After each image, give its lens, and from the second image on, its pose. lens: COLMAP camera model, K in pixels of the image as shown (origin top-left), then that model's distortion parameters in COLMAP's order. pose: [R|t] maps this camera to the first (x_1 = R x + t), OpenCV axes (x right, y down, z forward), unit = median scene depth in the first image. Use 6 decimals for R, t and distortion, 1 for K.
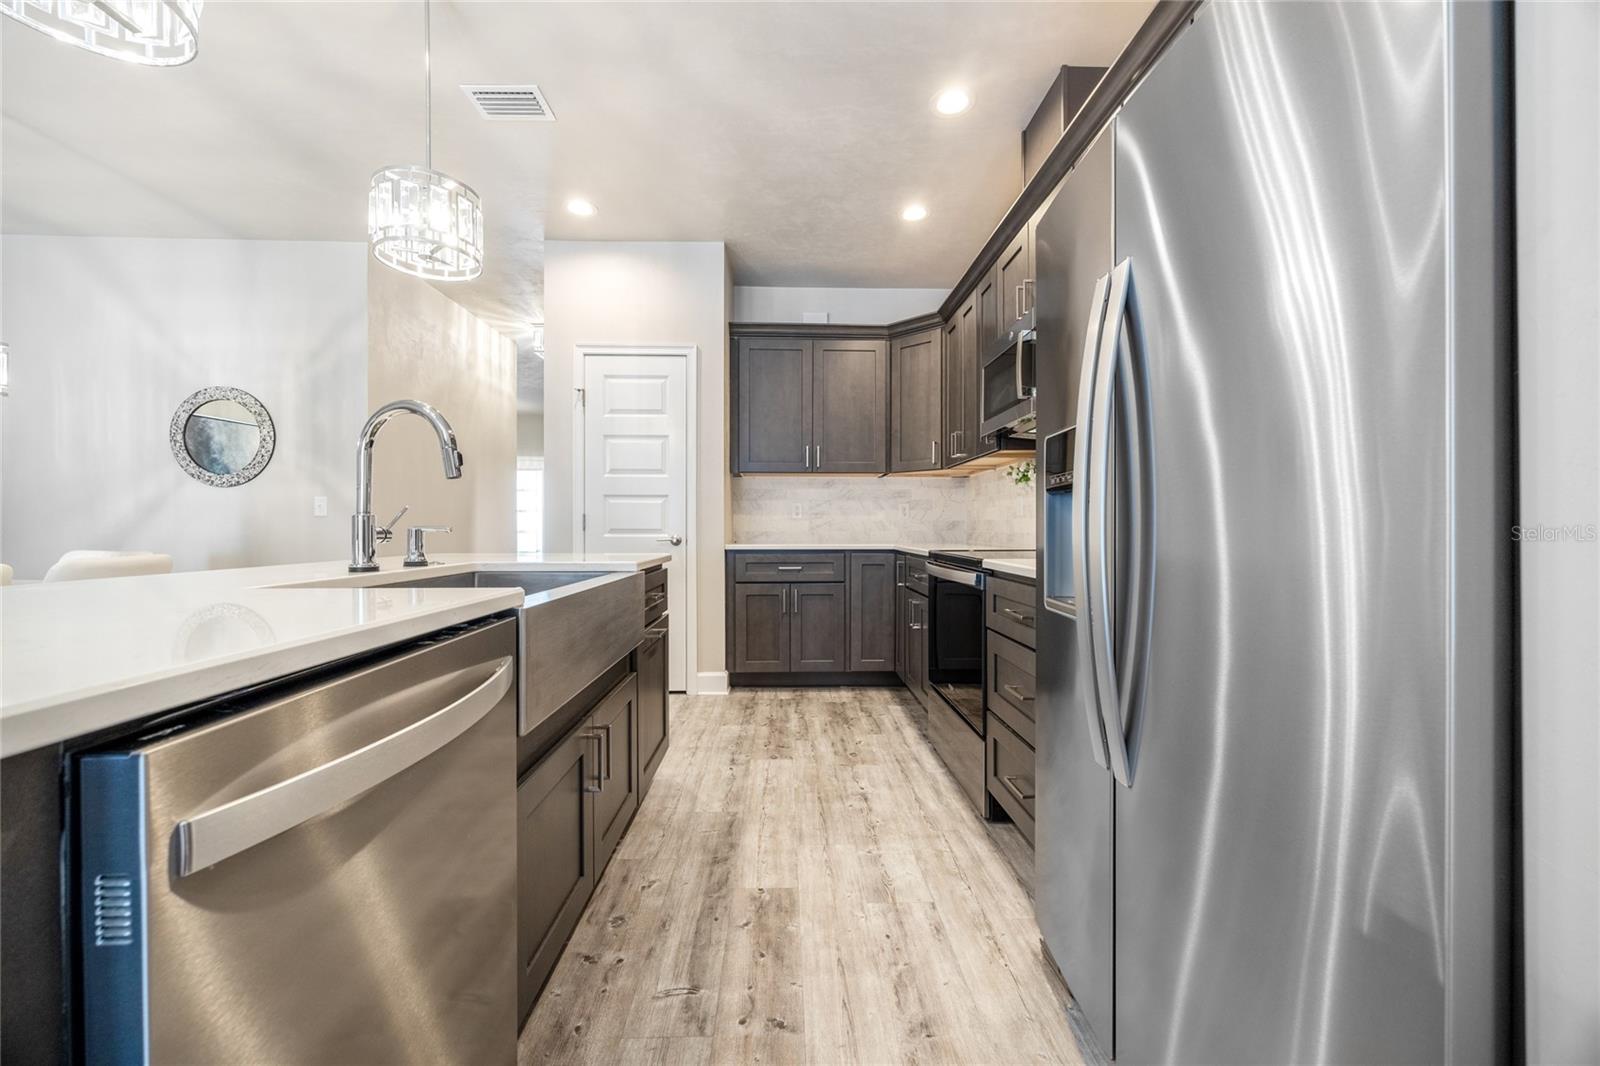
lens RADIAL K [[608.7, 0, 806.2], [0, 608.7, 532.8], [0, 0, 1]] dist [-0.003853, 0.000225]
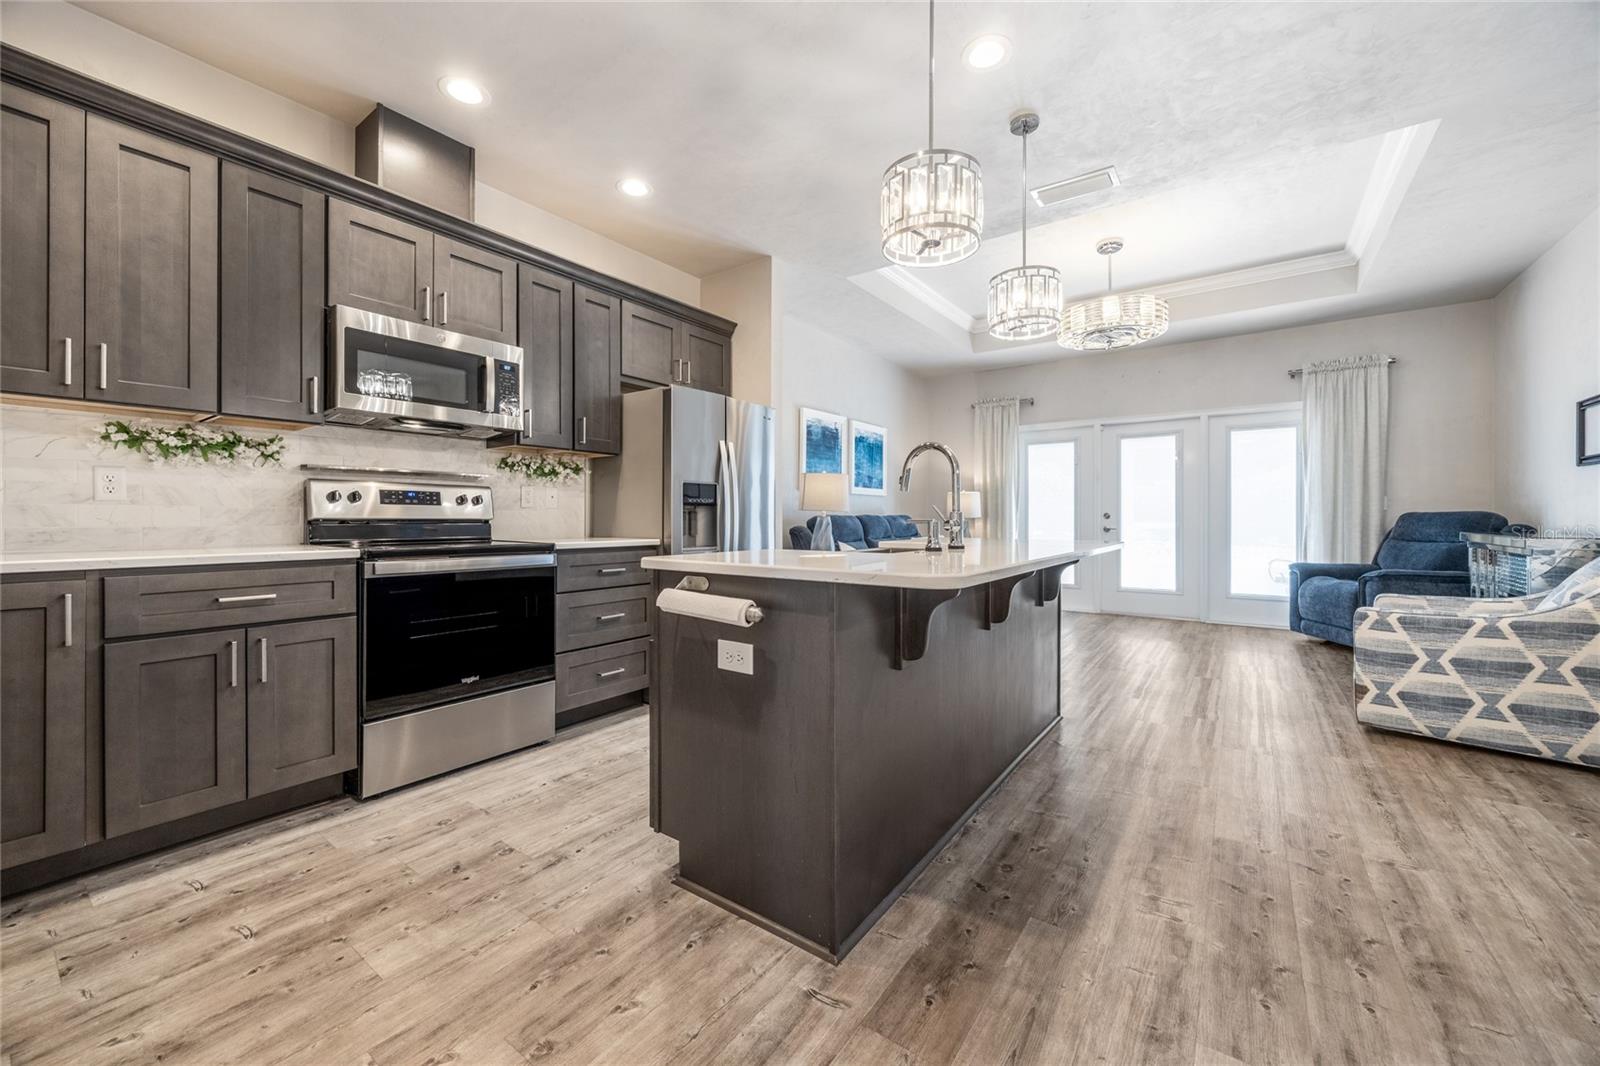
lens RADIAL K [[608.7, 0, 803.9], [0, 608.7, 520.3], [0, 0, 1]] dist [-0.003853, 0.000225]
pose [[-0.788538, -0.003401, 0.614977, -0.691280], [0.004865, 0.999919, 0.011768, -0.014288], [-0.614967, 0.012271, -0.788457, 1.237800]]
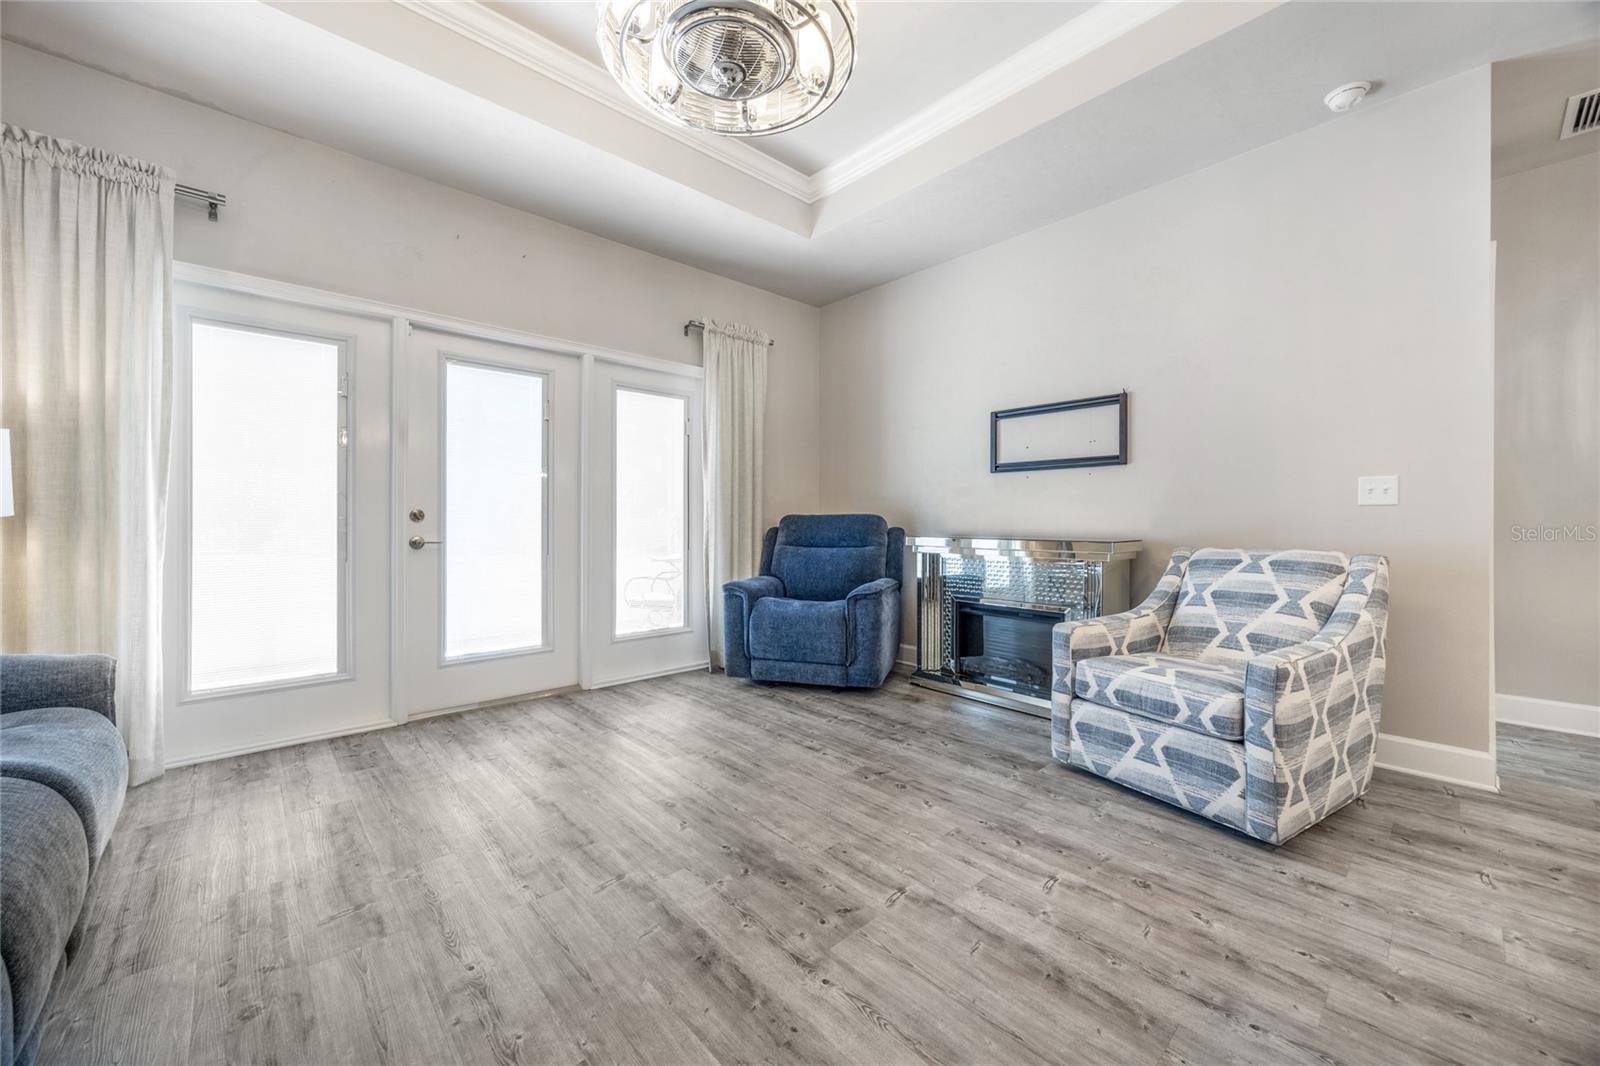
lens RADIAL K [[608.7, 0, 804.0], [0, 608.7, 521.6], [0, 0, 1]] dist [-0.003853, 0.000225]
pose [[-0.758733, -0.001923, -0.651399, -0.011182], [-0.007462, 0.999956, 0.005738, 0.000344], [0.651359, 0.009214, -0.758714, 0.047044]]
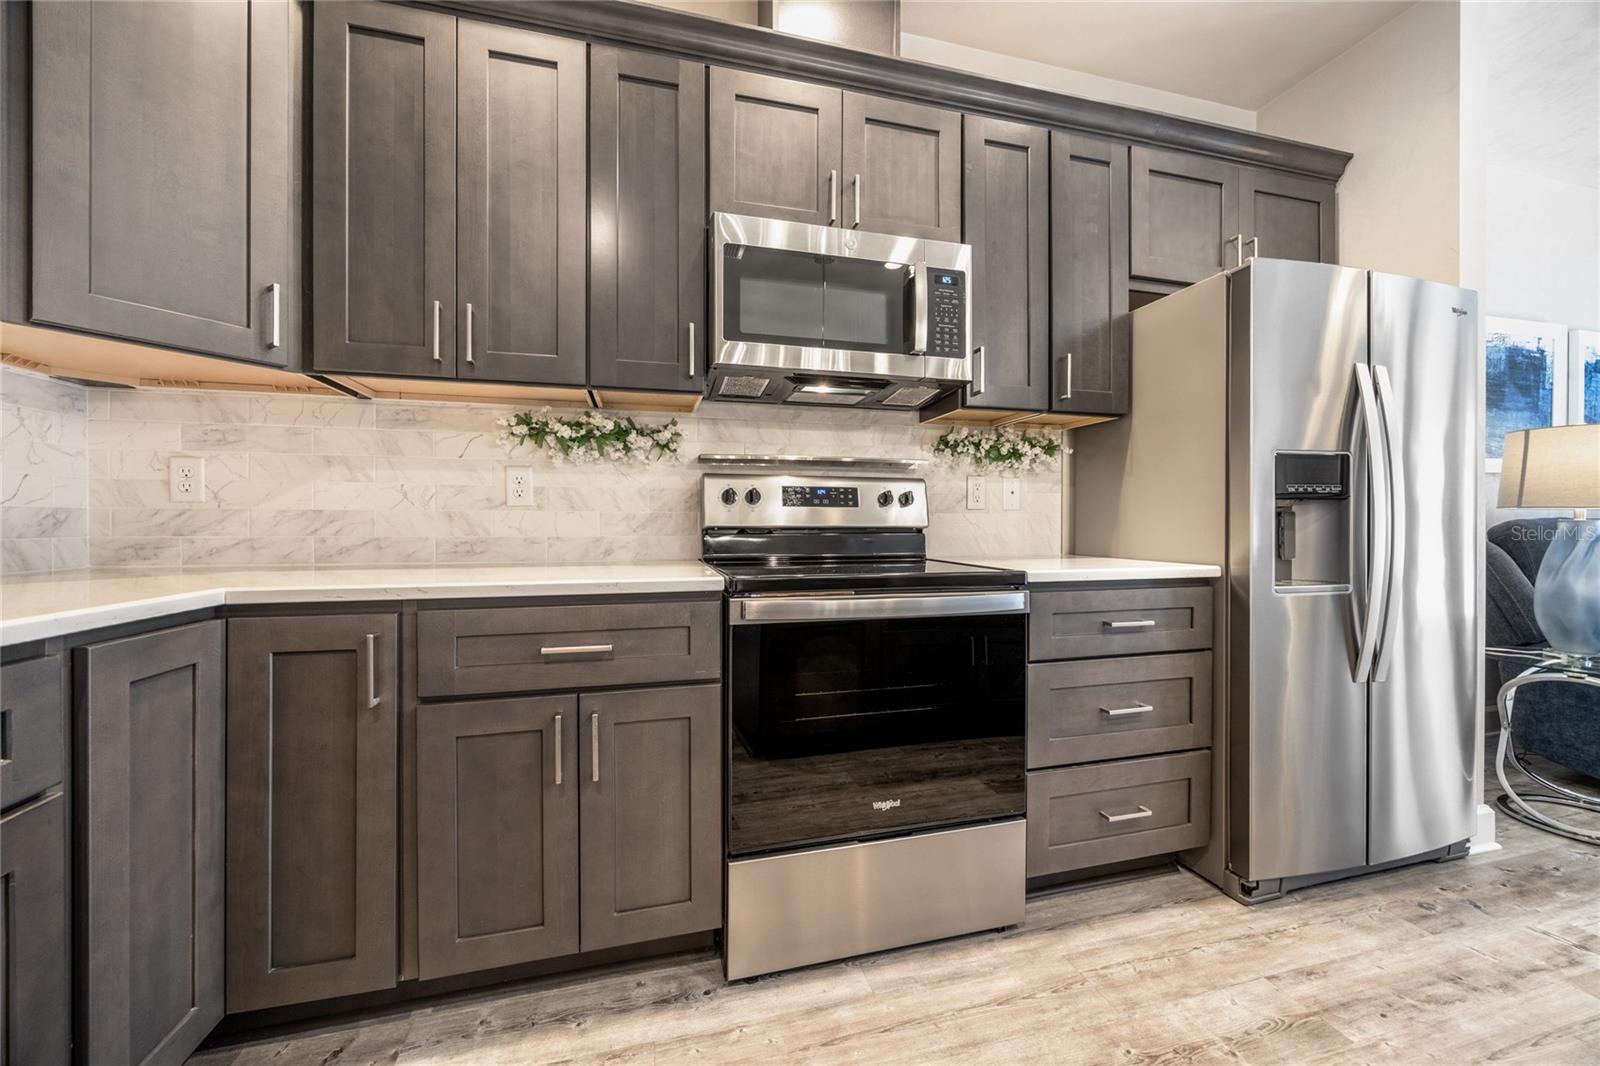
lens RADIAL K [[608.7, 0, 806.9], [0, 608.7, 526.0], [0, 0, 1]] dist [-0.003853, 0.000225]
pose [[-0.220116, -0.002491, 0.975471, -0.264631], [0.010746, 0.999930, 0.004979, -0.012547], [-0.975415, 0.011578, -0.220074, 1.024966]]
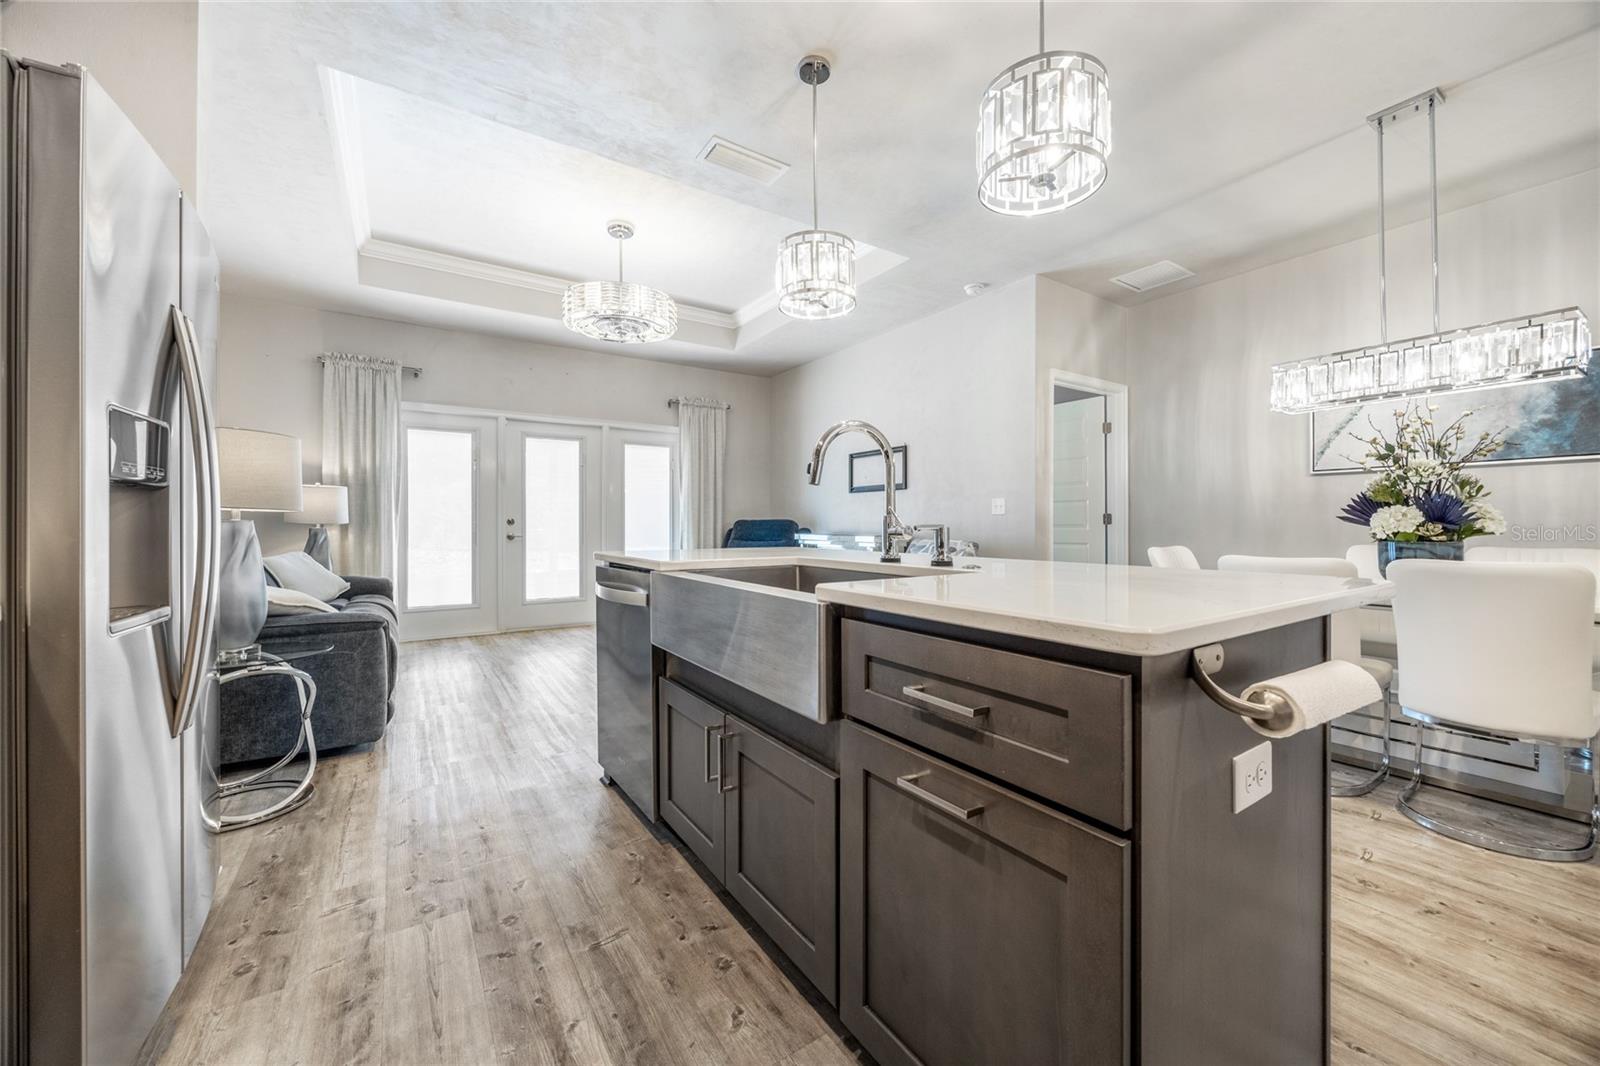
lens RADIAL K [[608.7, 0, 806.5], [0, 608.7, 525.7], [0, 0, 1]] dist [-0.003853, 0.000225]
pose [[-0.850628, 0.002174, -0.525763, 0.030507], [-0.003758, 0.999941, 0.010214, -0.009976], [0.525754, 0.010664, -0.850570, 0.984431]]
